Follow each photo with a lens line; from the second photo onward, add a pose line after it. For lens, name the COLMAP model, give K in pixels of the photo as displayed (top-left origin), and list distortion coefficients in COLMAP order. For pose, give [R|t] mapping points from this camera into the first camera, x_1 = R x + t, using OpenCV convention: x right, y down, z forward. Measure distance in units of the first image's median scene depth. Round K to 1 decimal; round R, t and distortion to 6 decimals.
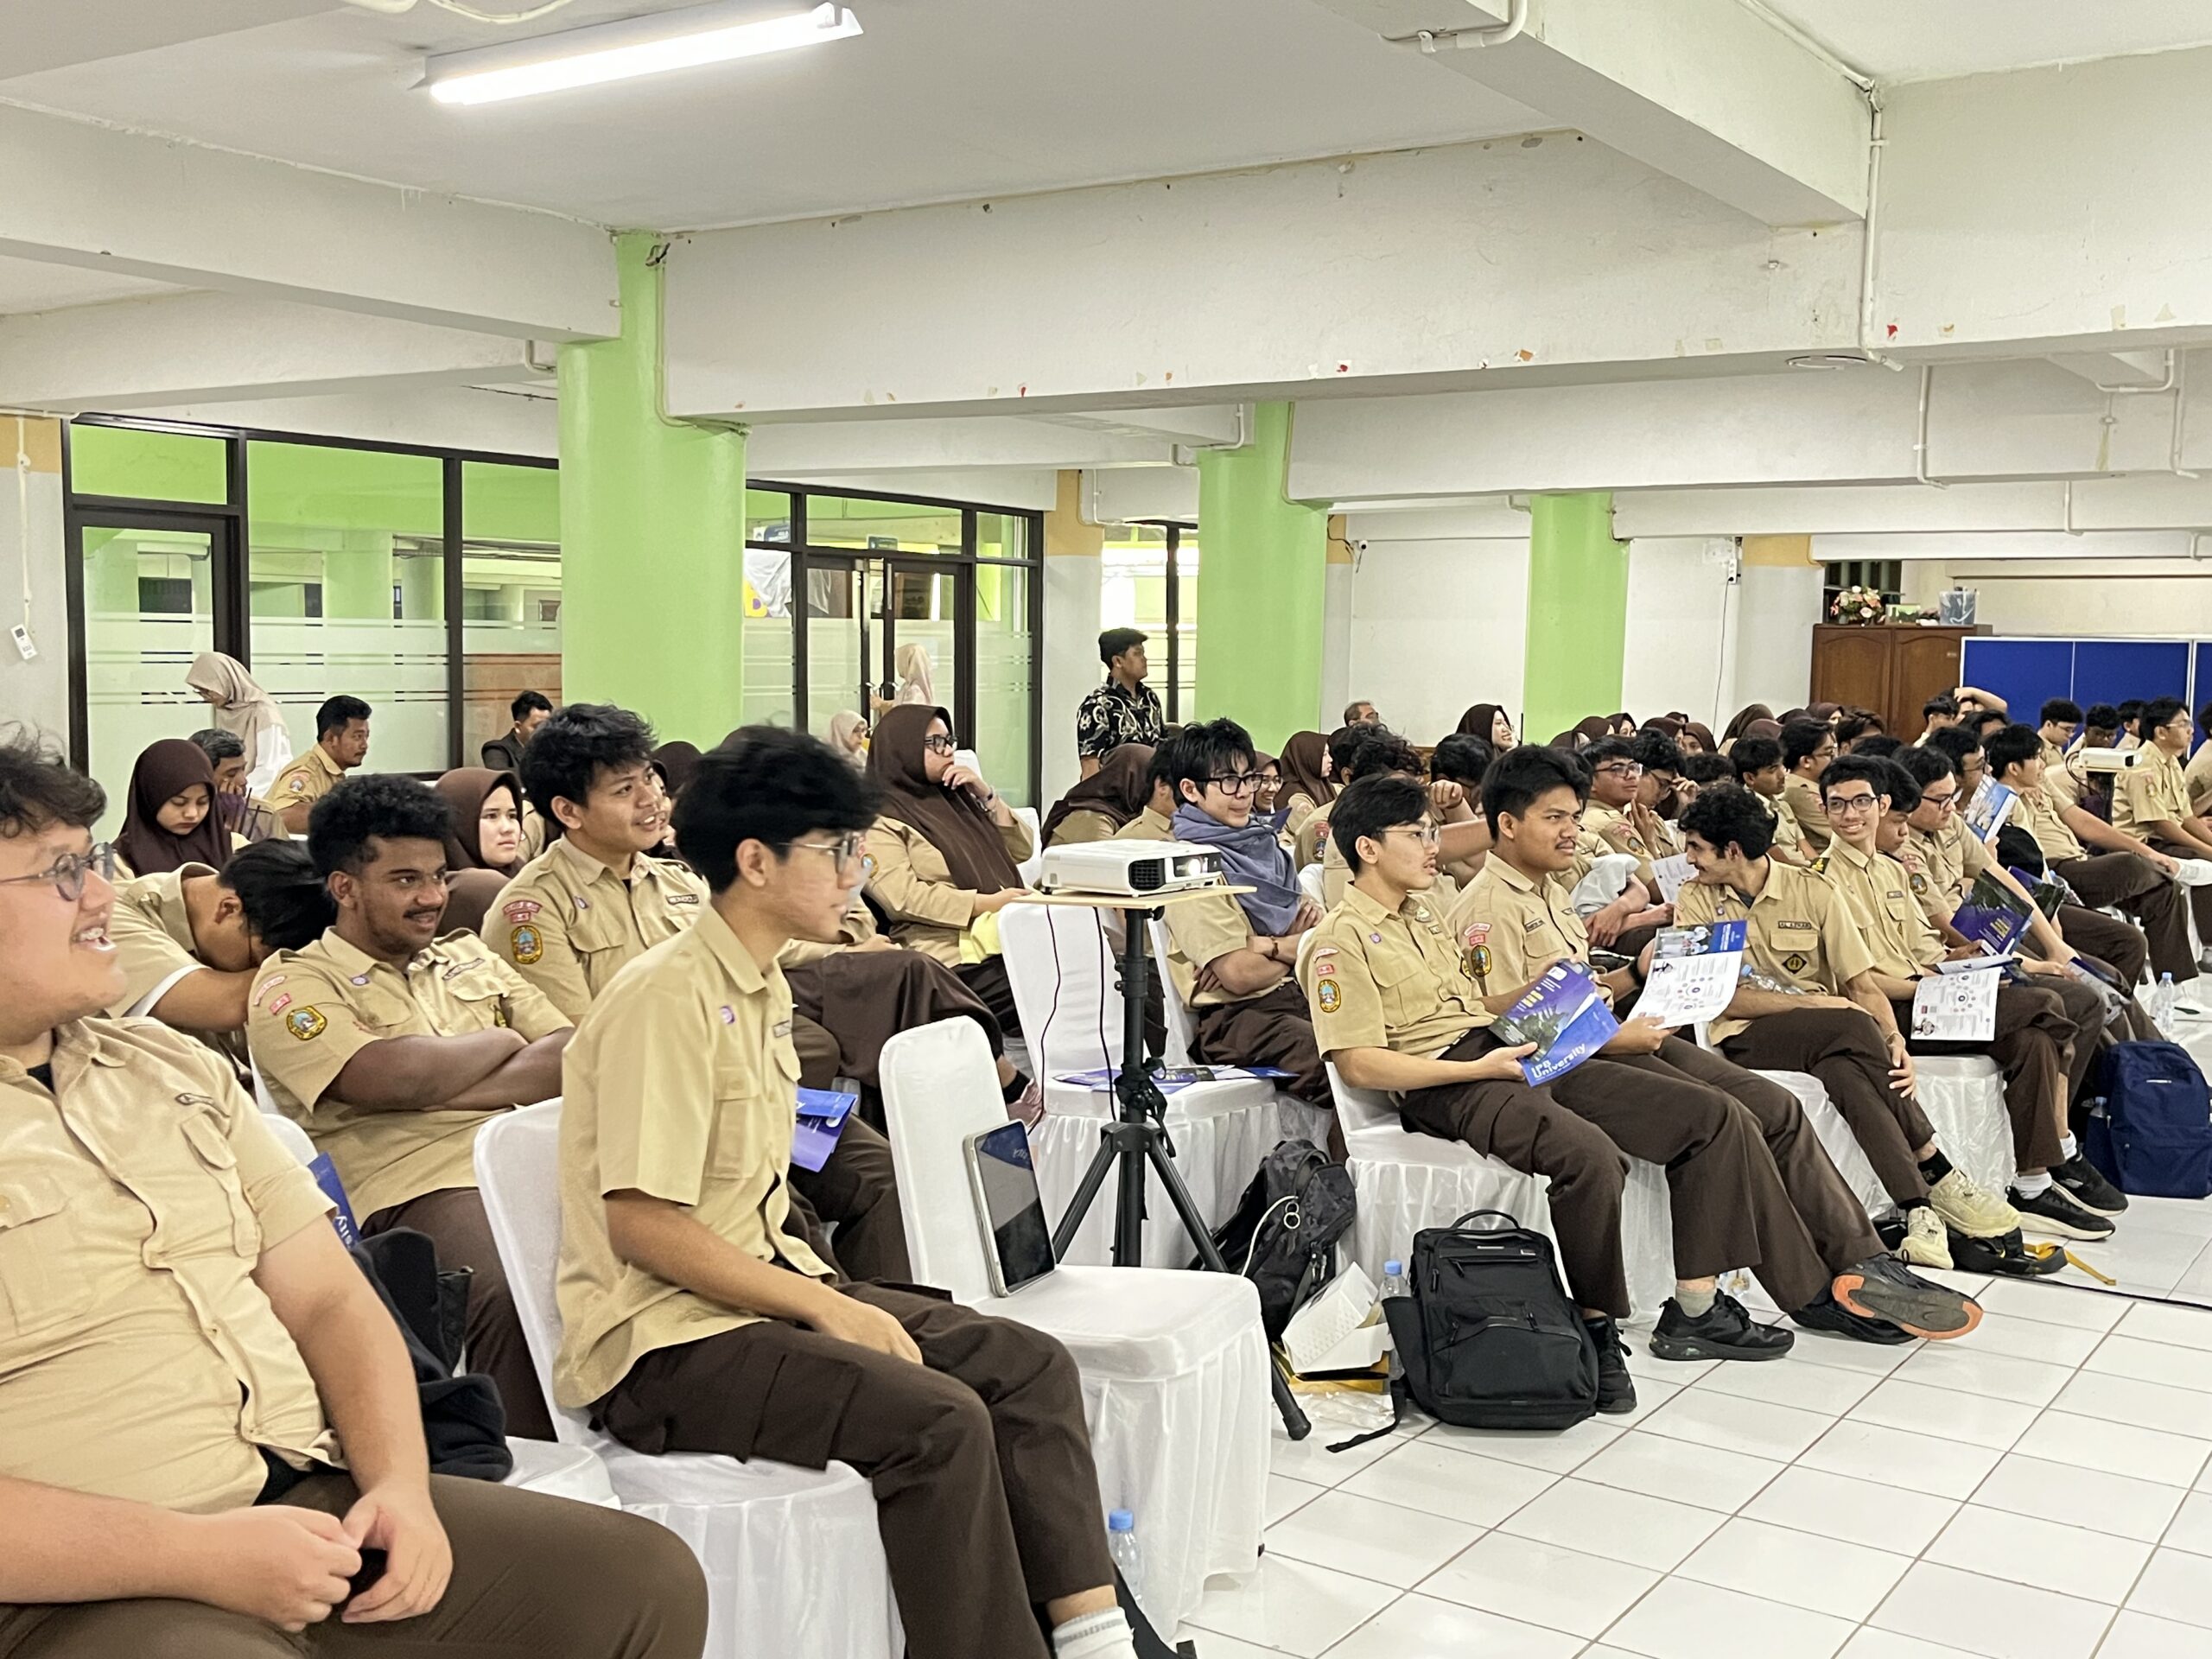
lens RADIAL K [[2177.6, 0, 1096.3], [0, 2177.6, 845.1], [0, 0, 1]] dist [-0.000141, 0.000000]
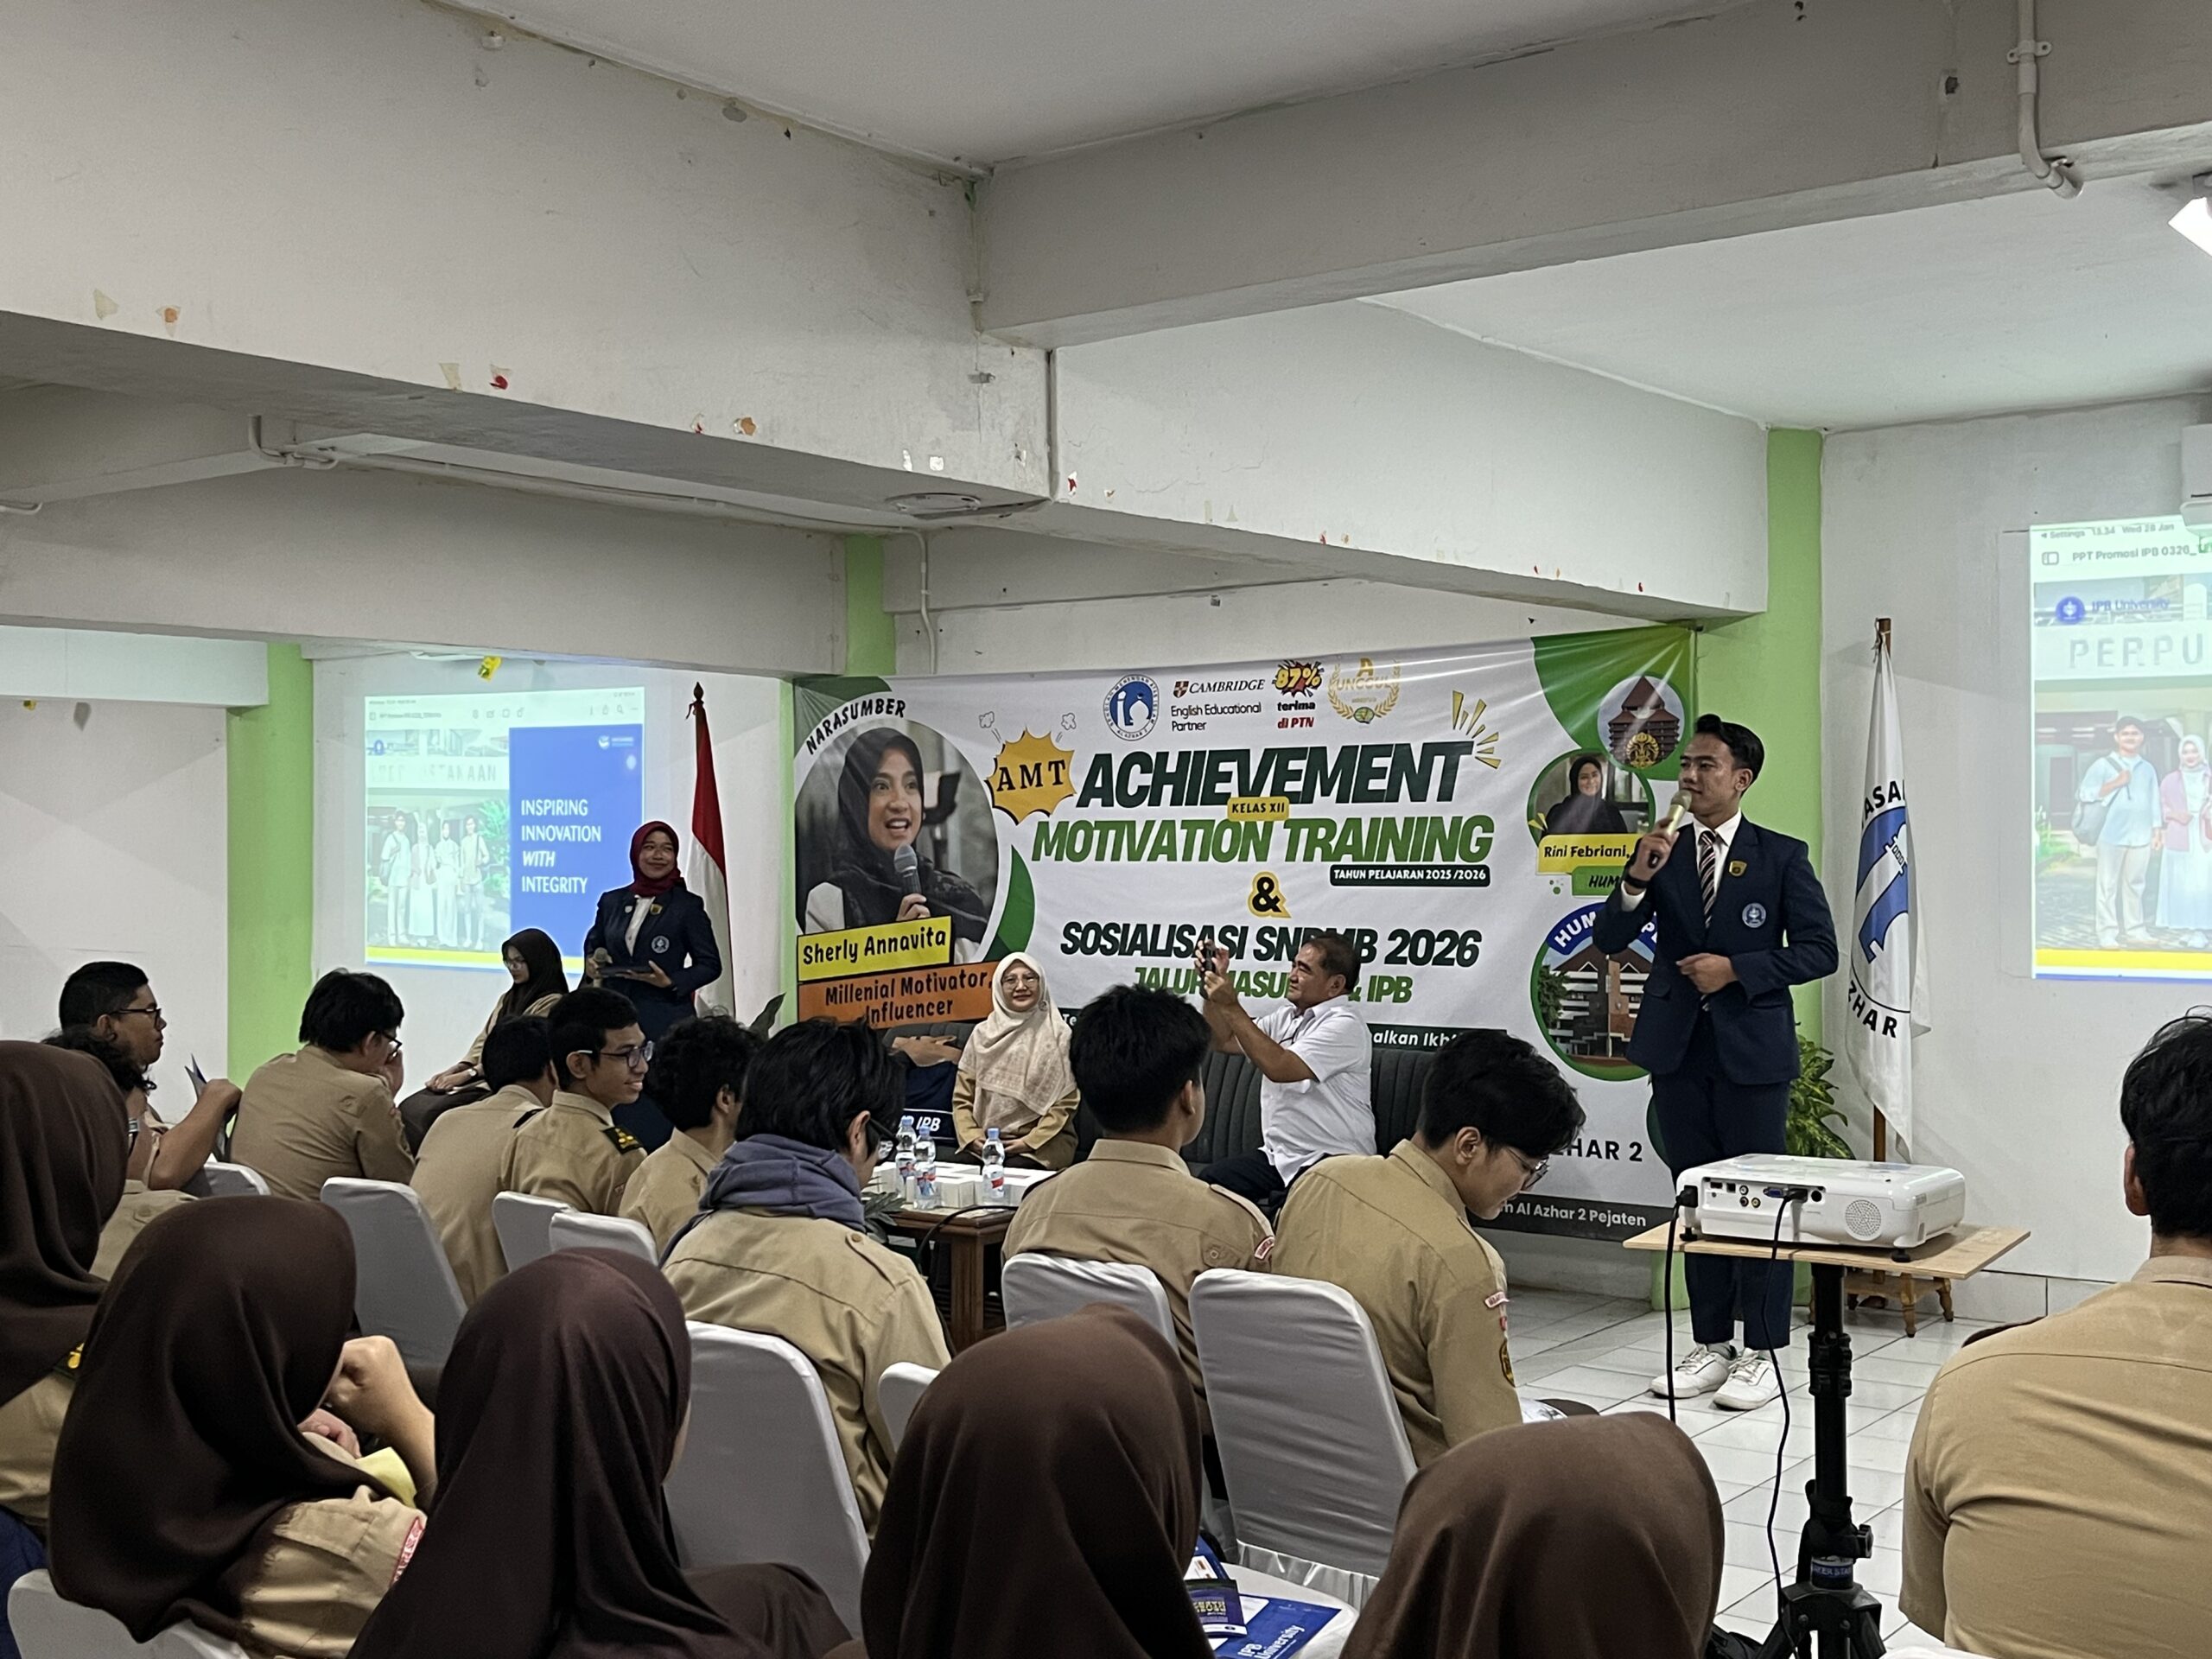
lens RADIAL K [[2409.3, 0, 1016.1], [0, 2409.3, 878.1], [0, 0, 1]] dist [0.043596, 0.000000]
pose [[0.102166, -0.028711, 0.994353, -0.514810], [0.090101, 0.995742, 0.019493, -0.089976], [-0.990679, 0.087601, 0.104318, 0.818386]]
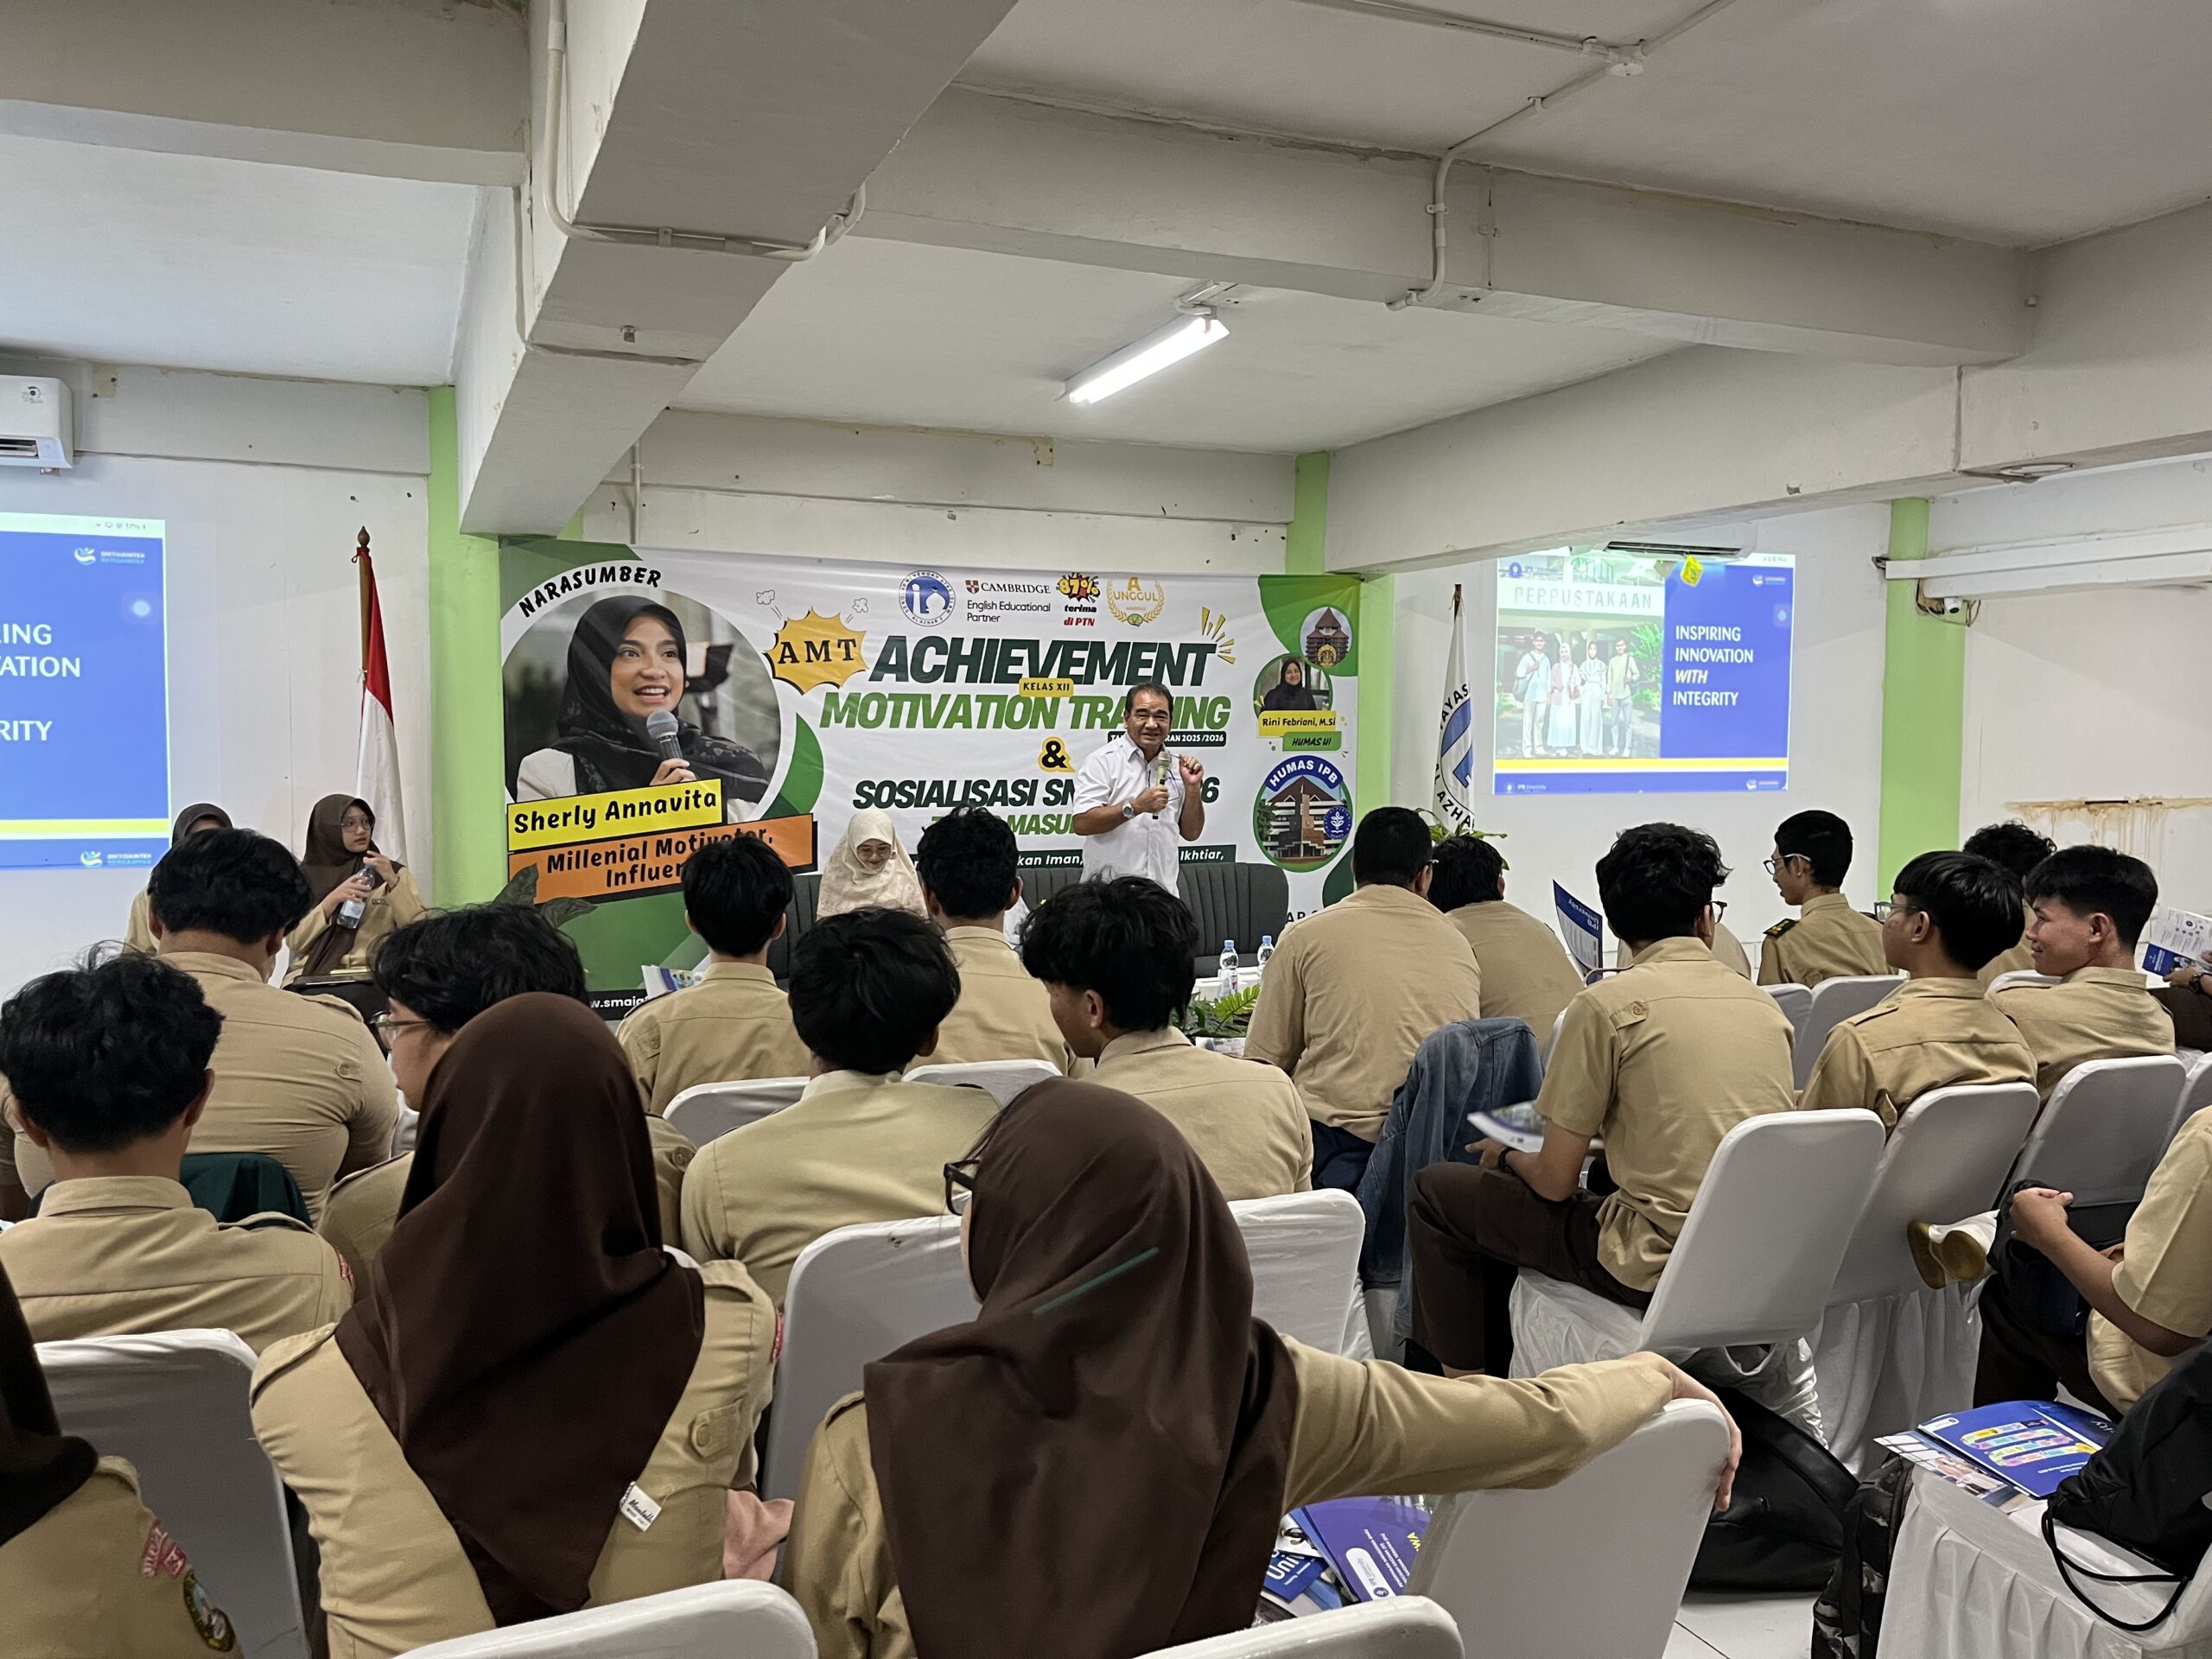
lens RADIAL K [[1659.5, 0, 1109.5], [0, 1659.5, 837.4], [0, 0, 1]] dist [0.032833, -0.034135]
pose [[-0.830976, -0.051634, 0.553907, 0.219656], [0.033014, 0.989351, 0.141753, -0.157928], [-0.555328, 0.136079, -0.820423, 1.903329]]
